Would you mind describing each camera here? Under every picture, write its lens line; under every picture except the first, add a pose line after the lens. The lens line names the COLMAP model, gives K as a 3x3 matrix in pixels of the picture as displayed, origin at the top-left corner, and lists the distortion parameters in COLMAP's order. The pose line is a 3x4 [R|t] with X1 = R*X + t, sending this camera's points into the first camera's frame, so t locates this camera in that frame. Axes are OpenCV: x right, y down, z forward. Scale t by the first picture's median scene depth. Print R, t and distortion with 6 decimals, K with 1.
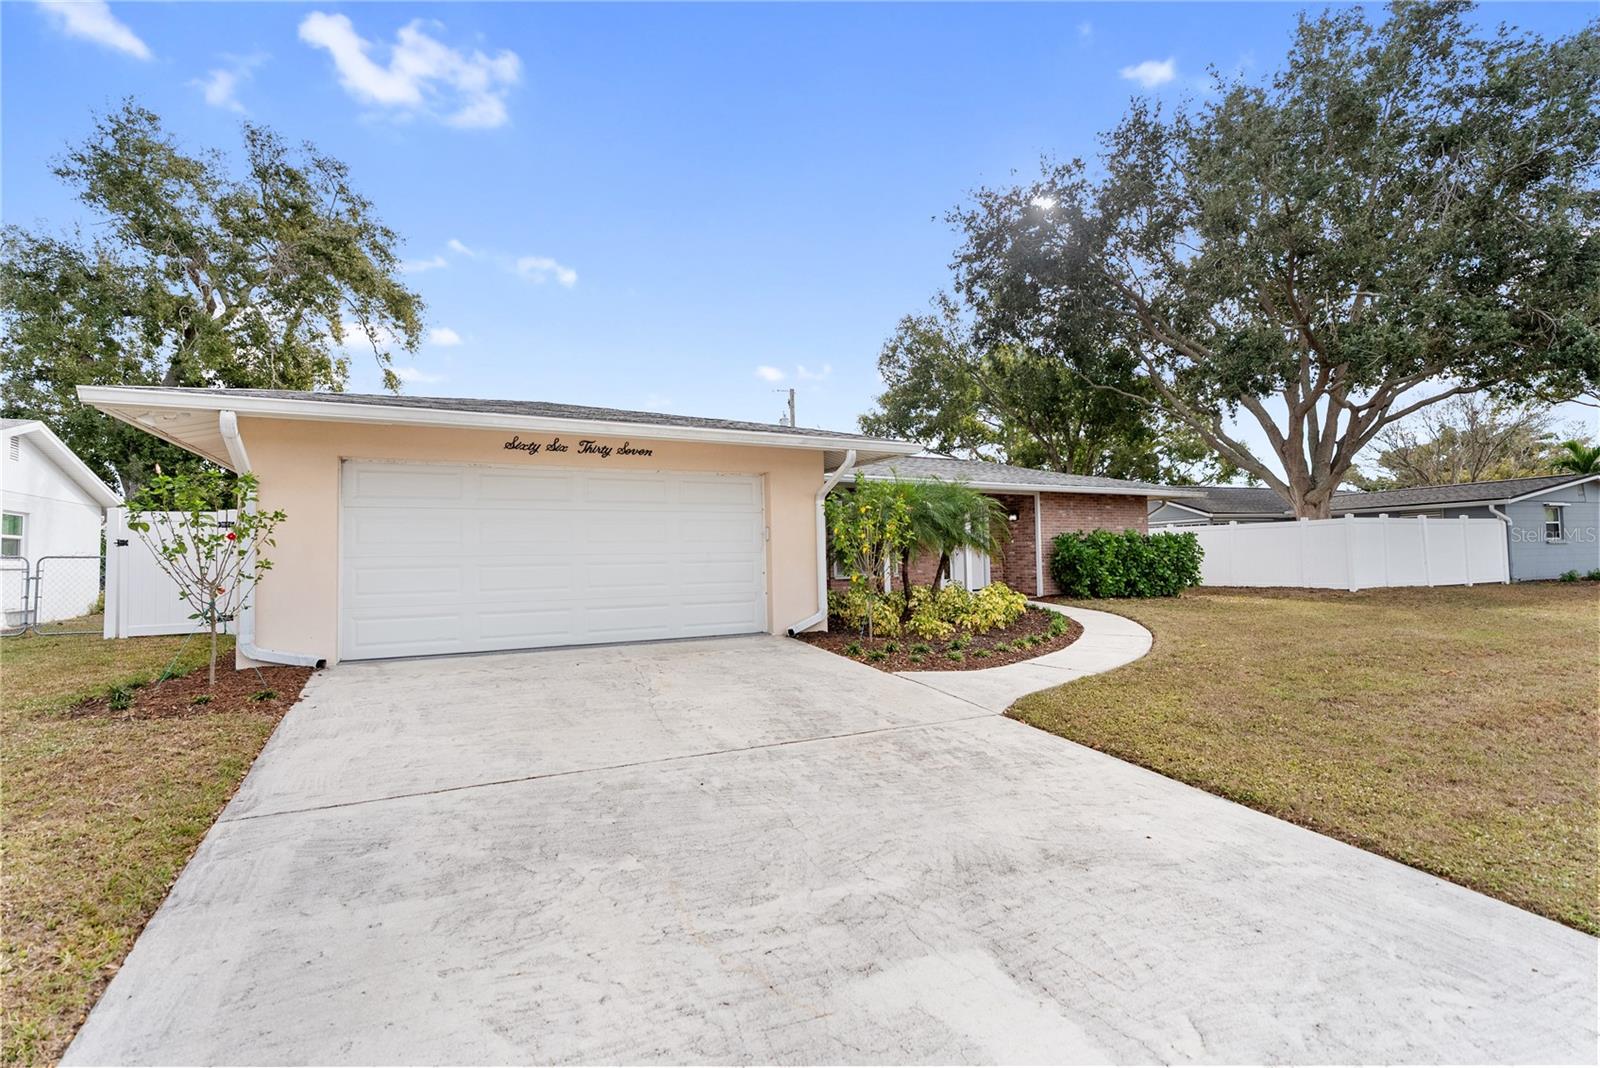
lens RADIAL K [[732.7, 0, 788.1], [0, 732.7, 527.9], [0, 0, 1]] dist [0.000478, 0.000178]
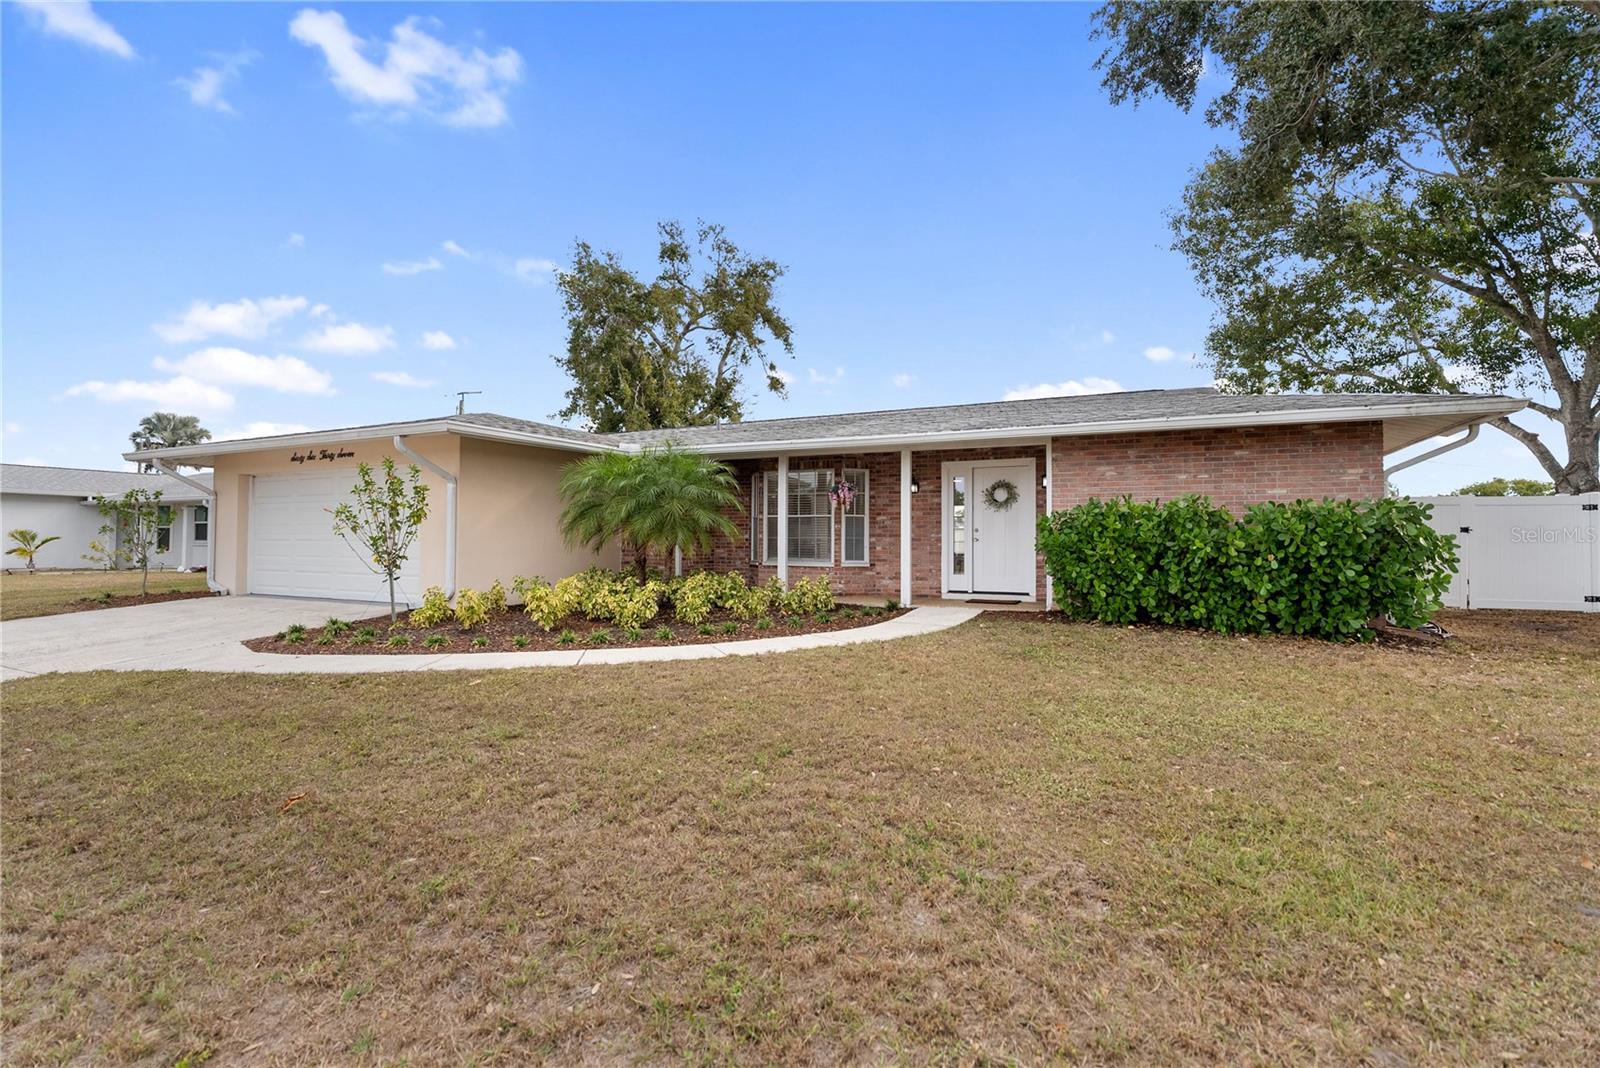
lens RADIAL K [[732.7, 0, 803.2], [0, 732.7, 531.1], [0, 0, 1]] dist [0.000478, 0.000178]
pose [[0.601412, 0.008008, -0.798899, 0.723941], [0.021037, 0.999444, 0.025855, 0.007571], [0.798662, -0.032356, 0.600909, 0.480242]]
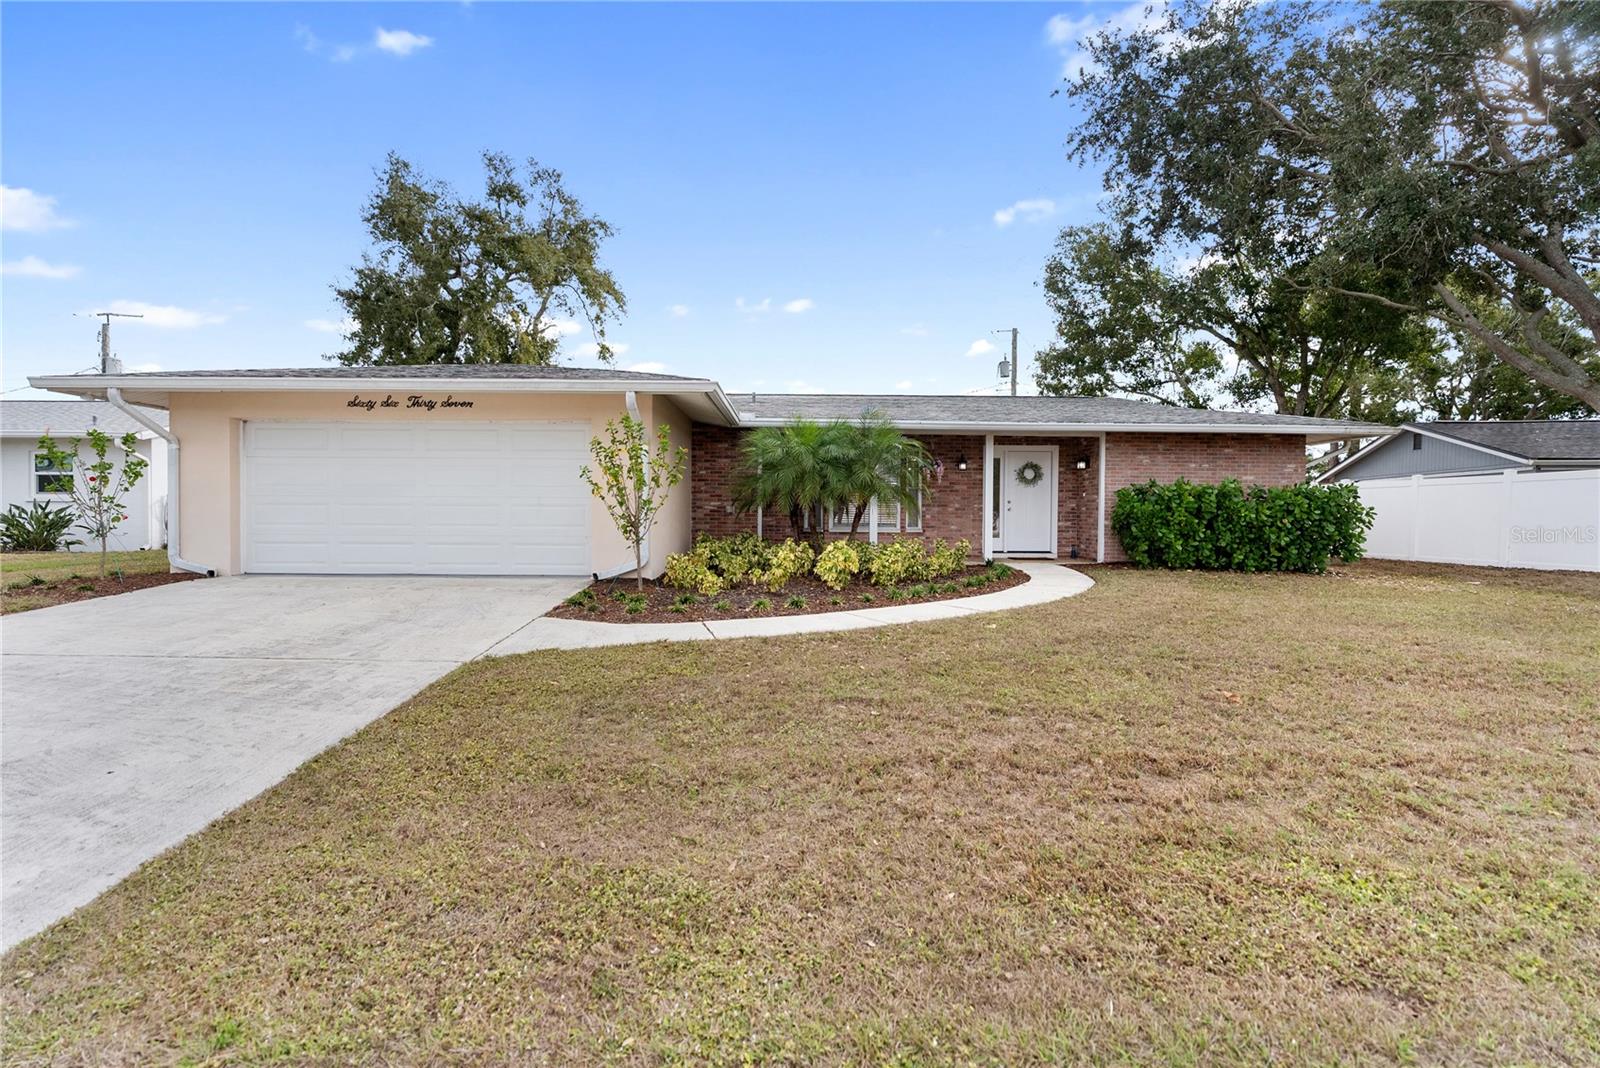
lens RADIAL K [[732.7, 0, 794.8], [0, 732.7, 526.1], [0, 0, 1]] dist [0.000478, 0.000178]
pose [[0.892196, 0.028964, -0.450719, 0.414765], [-0.003283, 0.998331, 0.057656, 0.007729], [0.451637, -0.049961, 0.890802, 0.132193]]
